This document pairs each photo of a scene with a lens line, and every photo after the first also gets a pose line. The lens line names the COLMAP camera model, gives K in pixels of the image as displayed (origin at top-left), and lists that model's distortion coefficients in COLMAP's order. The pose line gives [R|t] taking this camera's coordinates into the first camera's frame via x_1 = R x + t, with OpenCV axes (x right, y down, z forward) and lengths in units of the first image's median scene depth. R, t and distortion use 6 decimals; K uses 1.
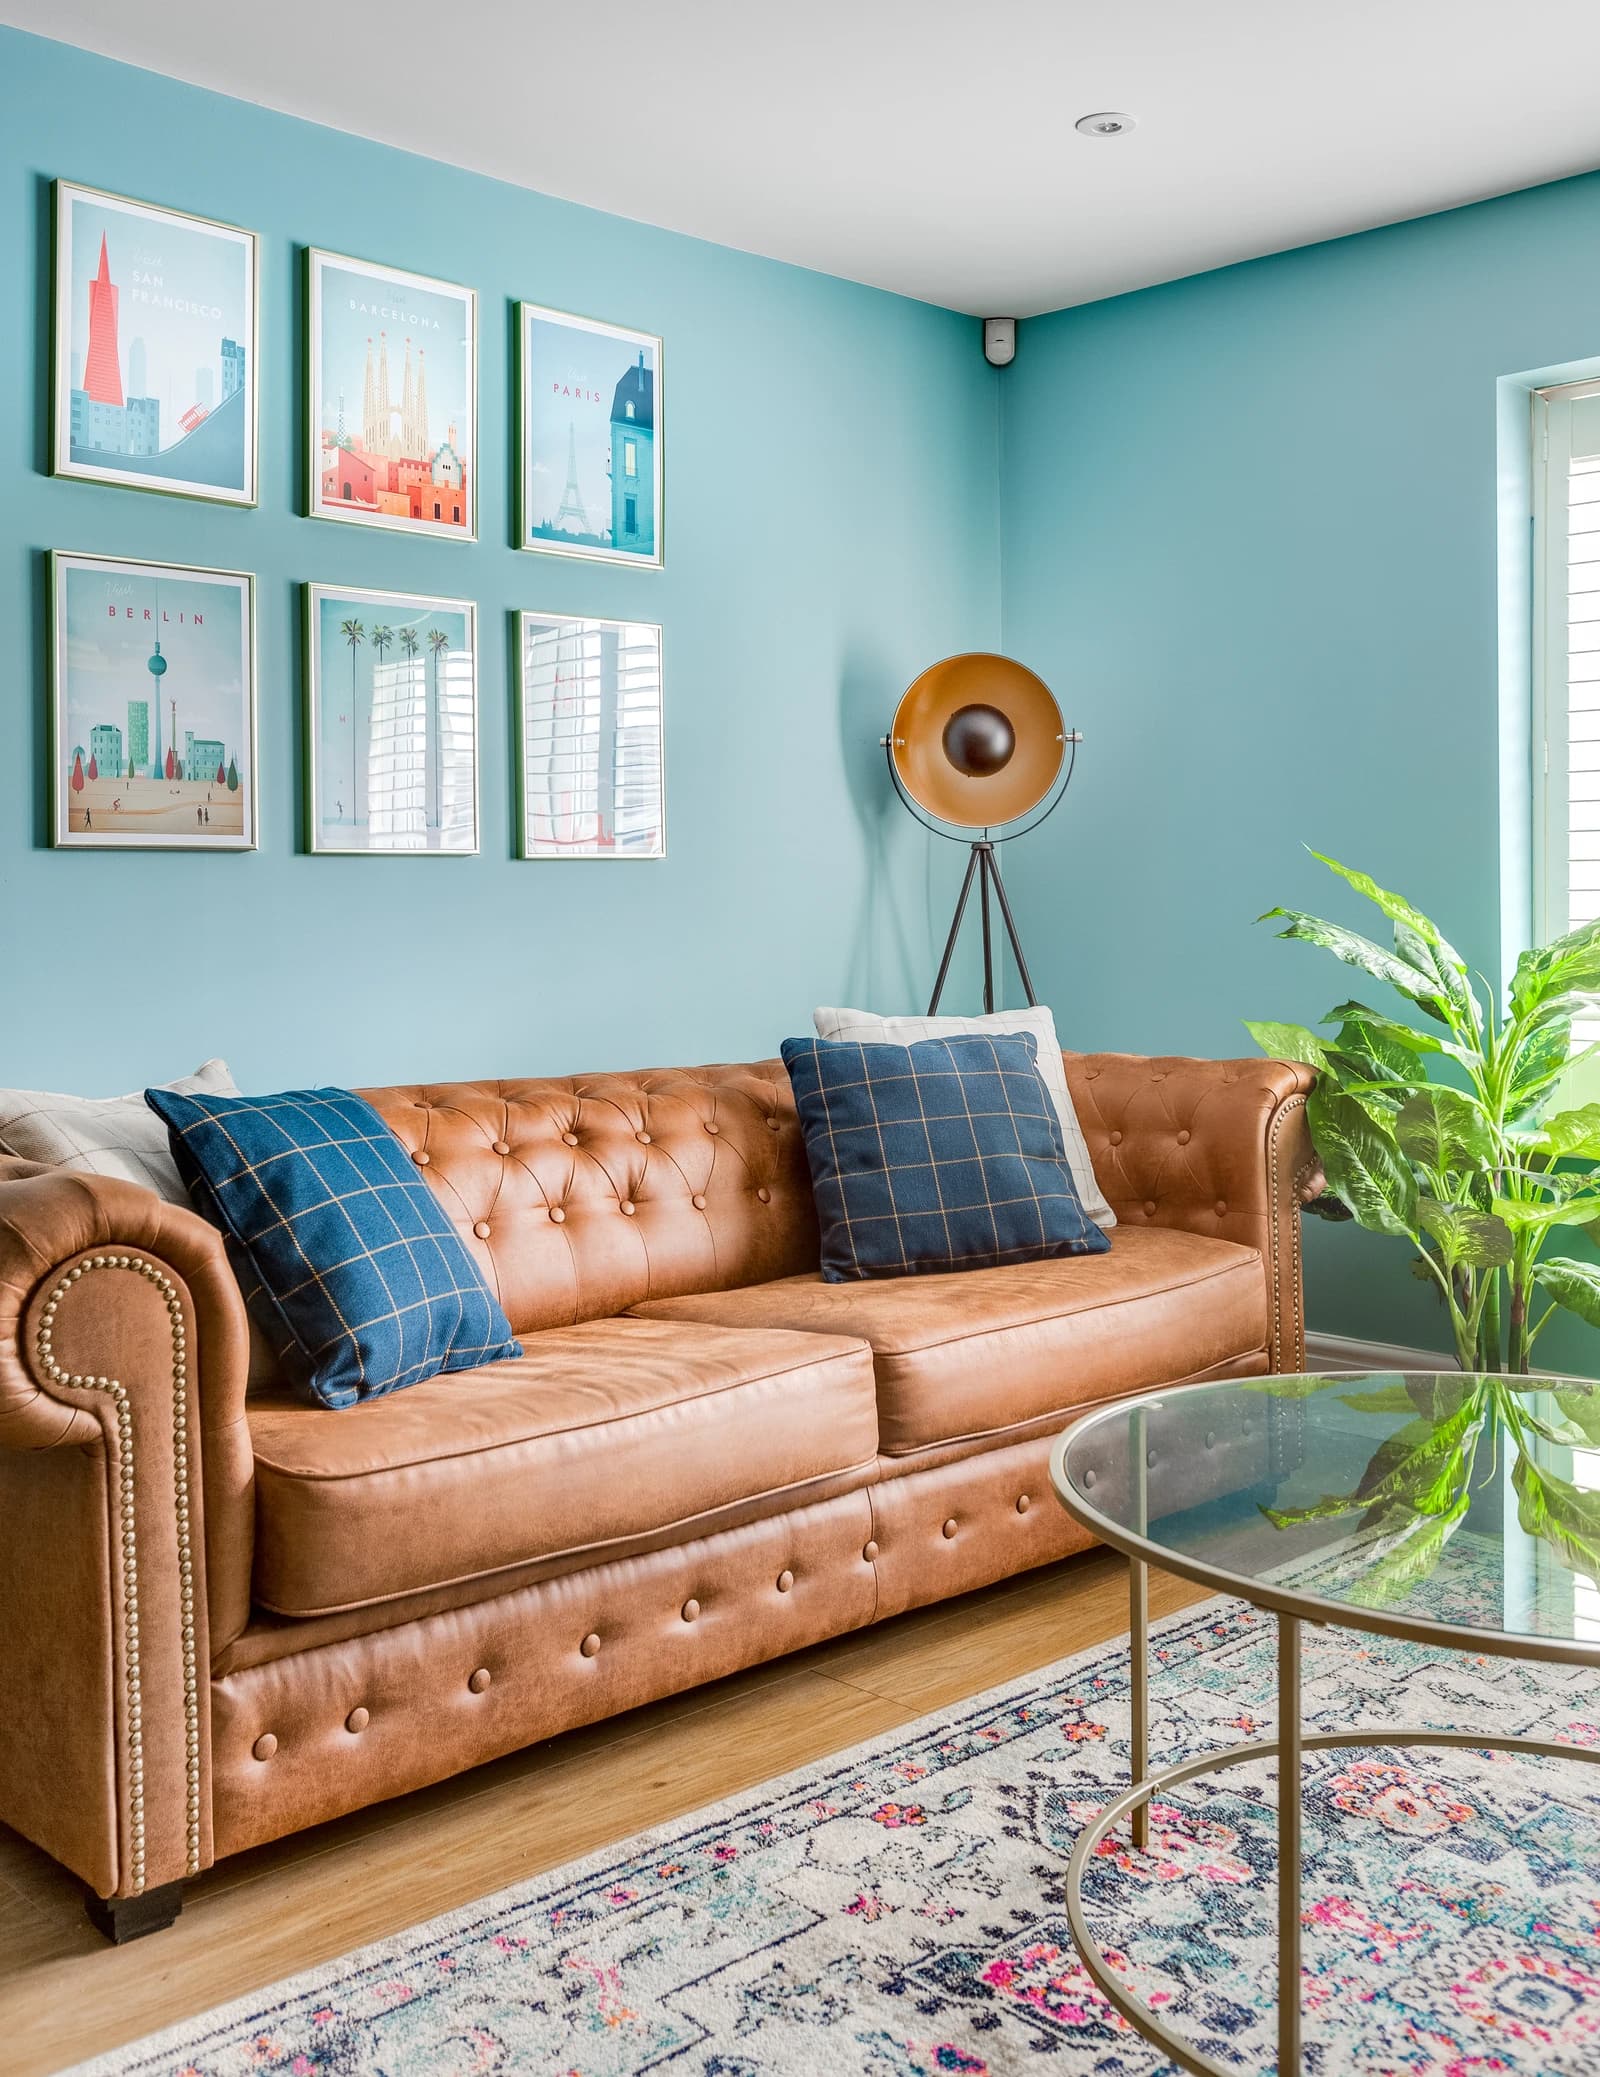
lens RADIAL K [[2058.2, 0, 790.5], [0, 2058.2, 881.1], [0, 0, 1]] dist [0.024712, 0.000000]
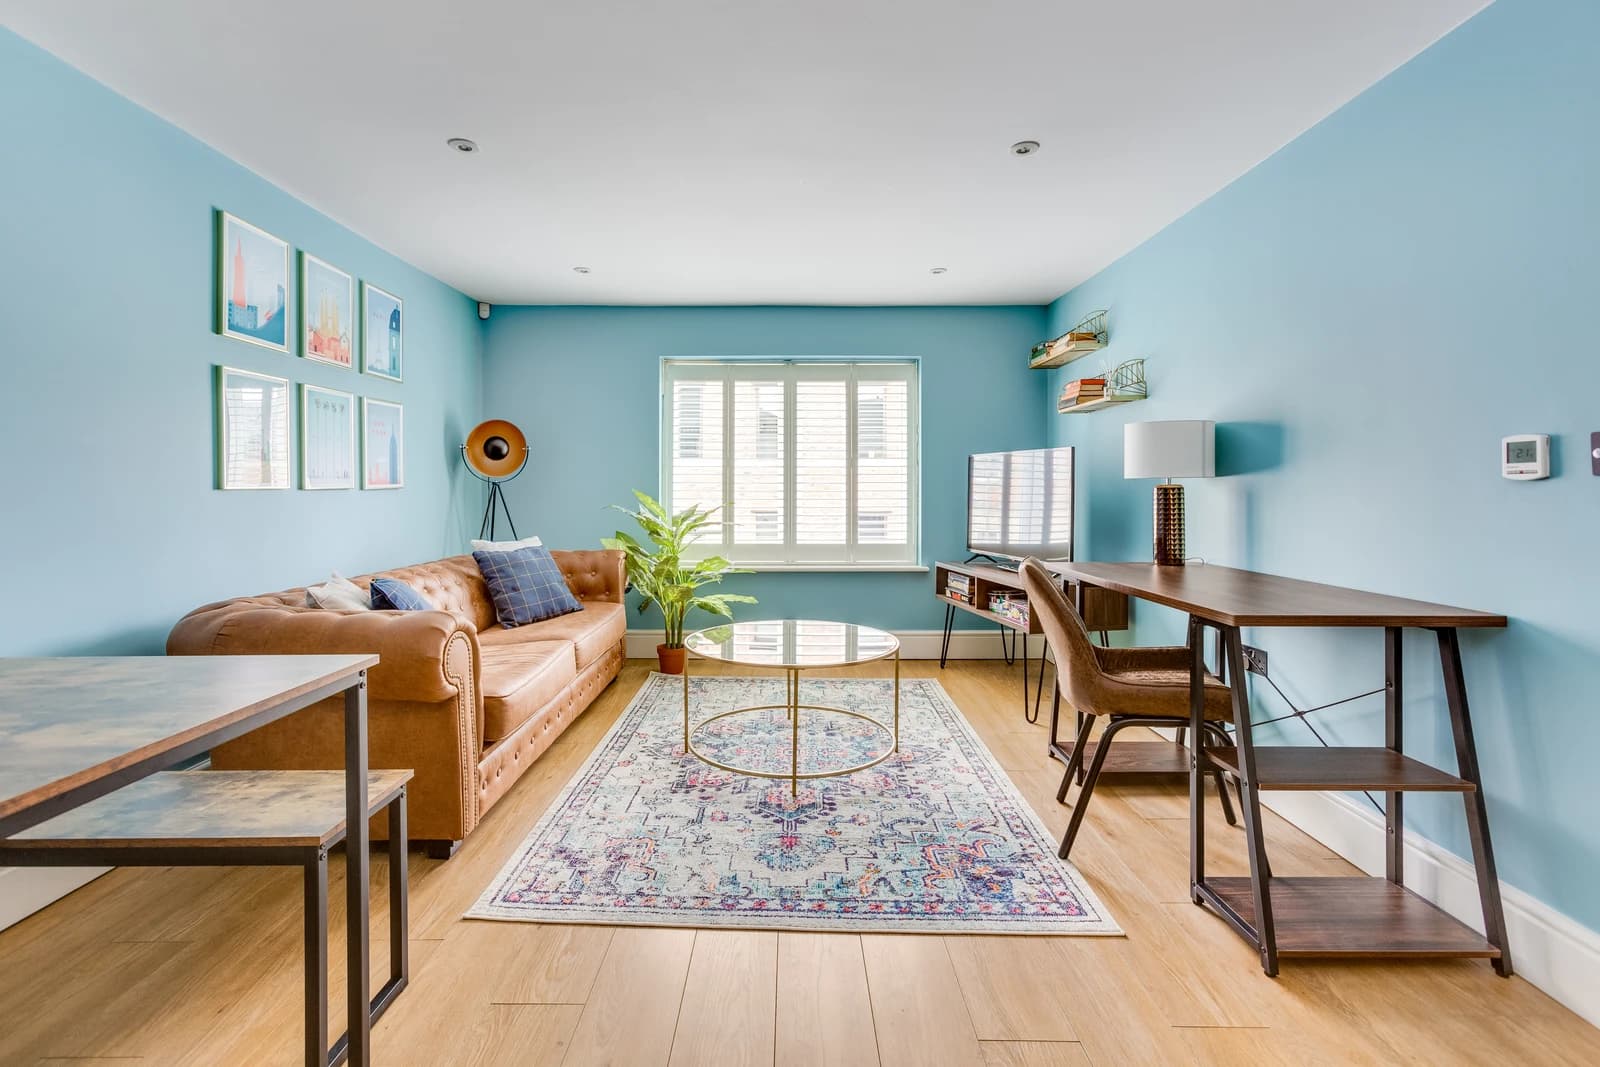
lens RADIAL K [[723.6, 0, 800.9], [0, 723.6, 488.9], [0, 0, 1]] dist [-0.018551, 0.001796]
pose [[0.697117, 0.004387, 0.716944, -0.460129], [-0.014198, 0.999870, 0.007686, -0.030930], [-0.716817, -0.015537, 0.697088, -0.065078]]
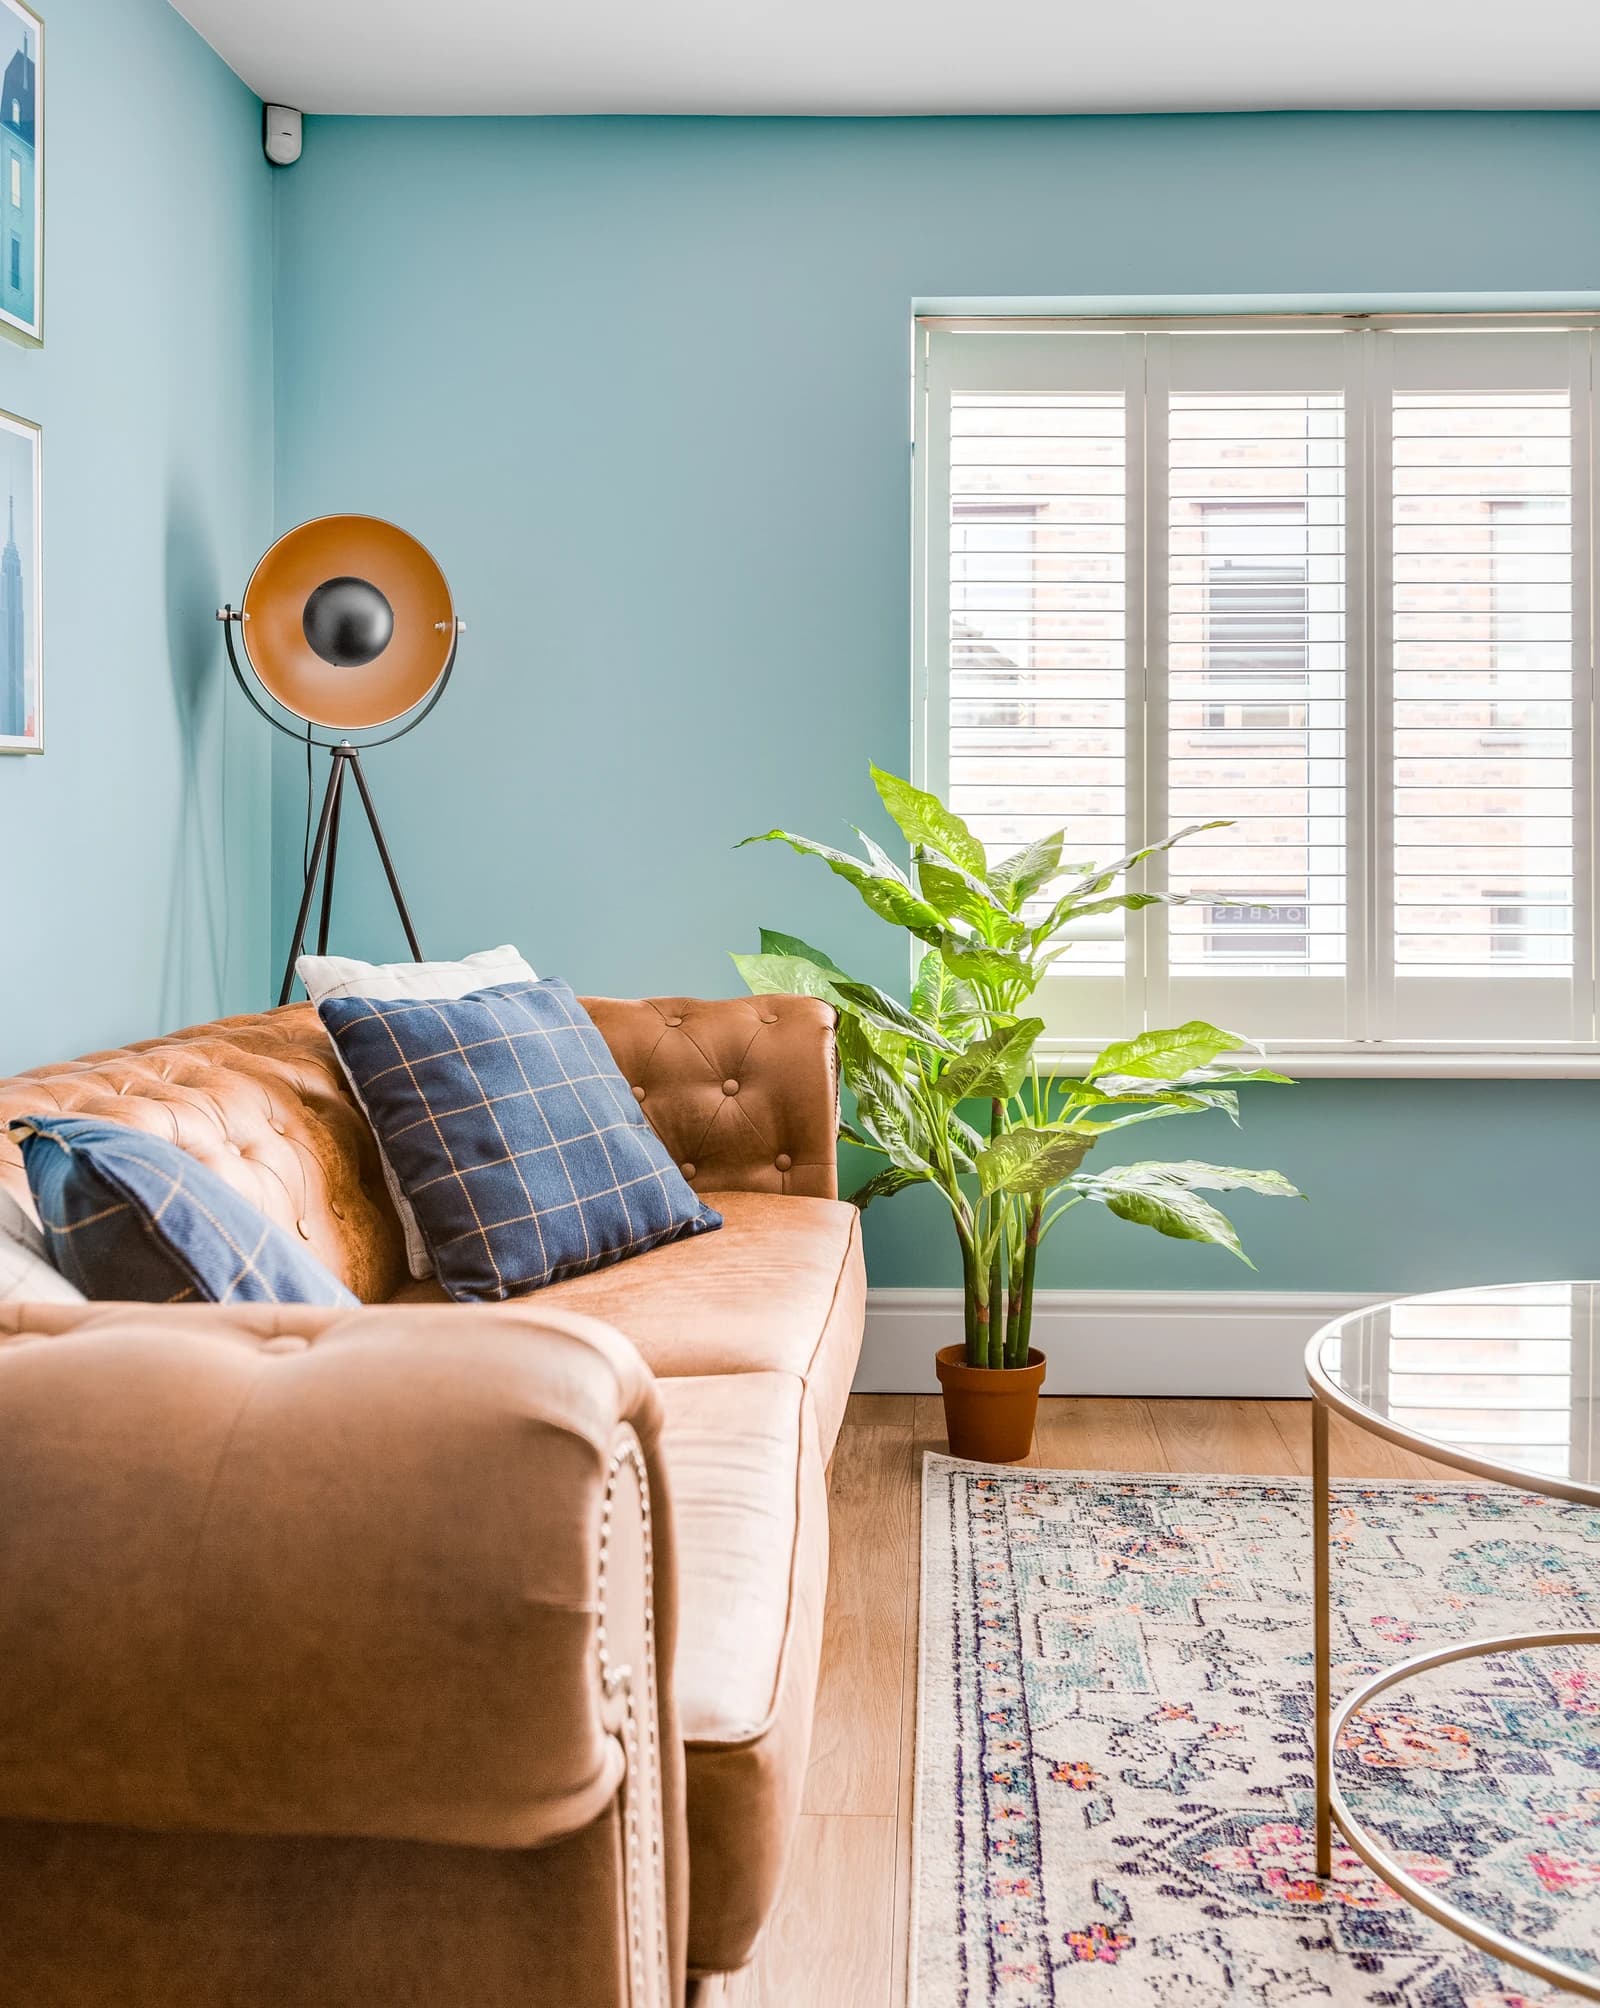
lens RADIAL K [[2063.4, 0, 908.5], [0, 2063.4, 813.8], [0, 0, 1]] dist [0.011484, 0.000000]
pose [[0.720926, 0.010654, 0.692931, -0.410708], [-0.014233, 0.999899, -0.000566, 0.006340], [-0.692866, -0.009454, 0.721004, 0.337450]]
